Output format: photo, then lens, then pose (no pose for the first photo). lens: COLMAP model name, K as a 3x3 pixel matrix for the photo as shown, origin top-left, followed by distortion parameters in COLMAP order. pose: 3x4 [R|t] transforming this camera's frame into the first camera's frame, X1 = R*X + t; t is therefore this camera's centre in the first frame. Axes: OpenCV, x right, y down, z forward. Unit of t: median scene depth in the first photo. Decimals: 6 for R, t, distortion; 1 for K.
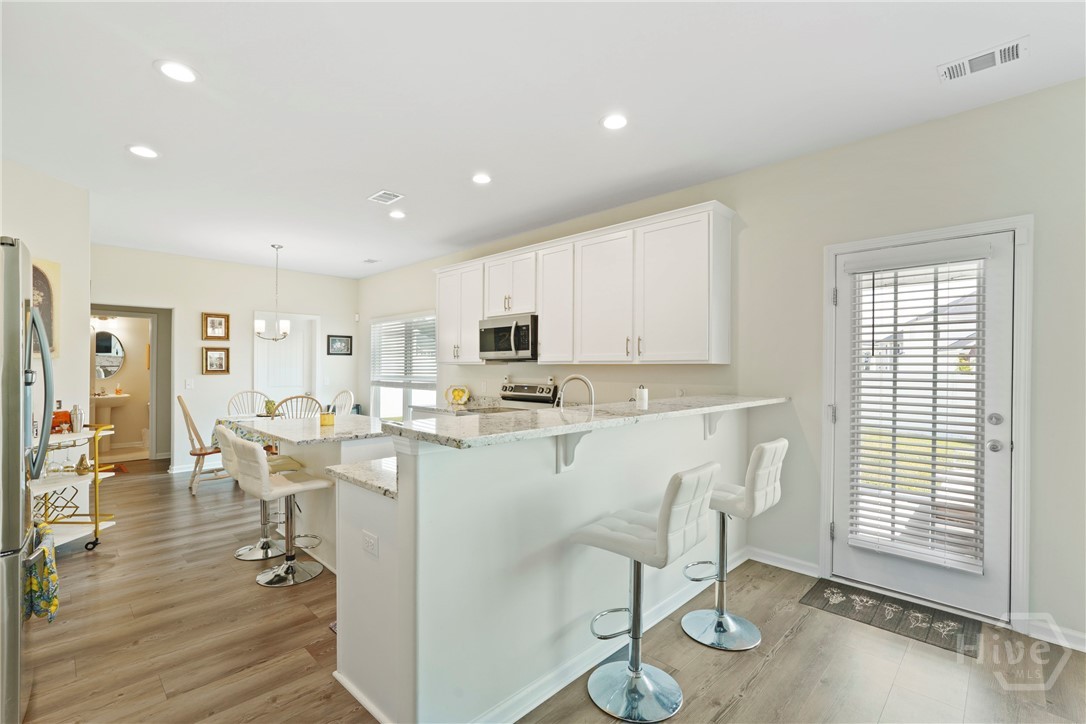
lens RADIAL K [[488.1, 0, 526.7], [0, 488.1, 361.2], [0, 0, 1]] dist [-0.003614, 0.002695]
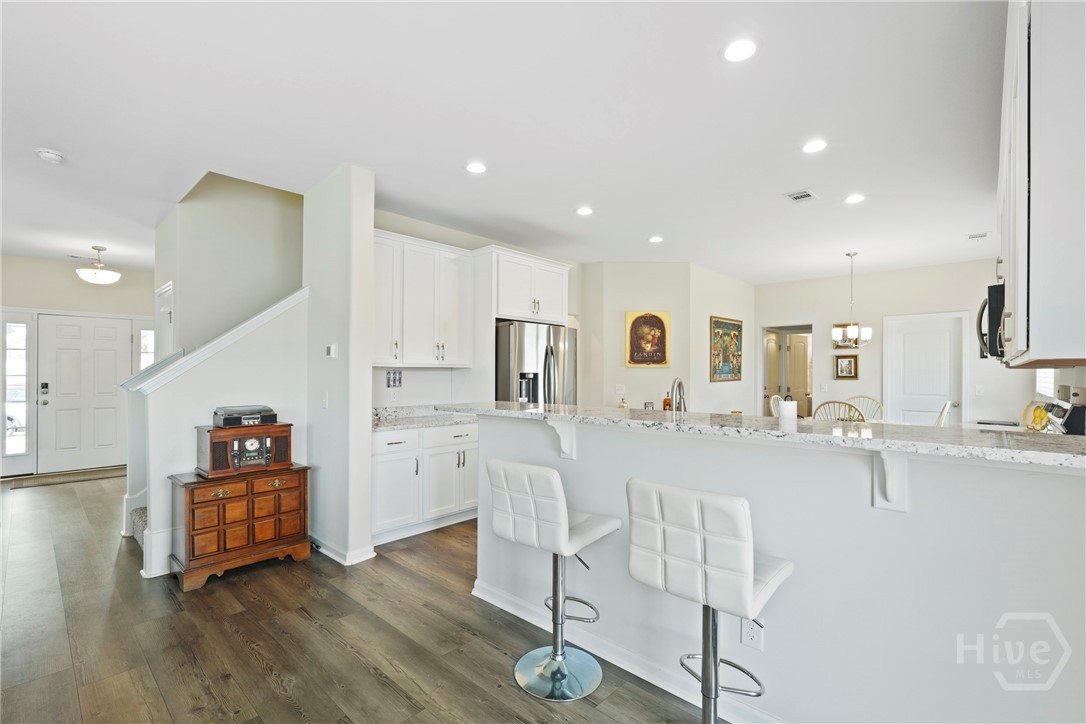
lens RADIAL K [[488.1, 0, 550.0], [0, 488.1, 371.1], [0, 0, 1]] dist [-0.003614, 0.002695]
pose [[0.058034, -0.004687, -0.998304, 0.440557], [0.009893, 0.999943, -0.004119, 0.006143], [0.998266, -0.009637, 0.058078, 0.293965]]
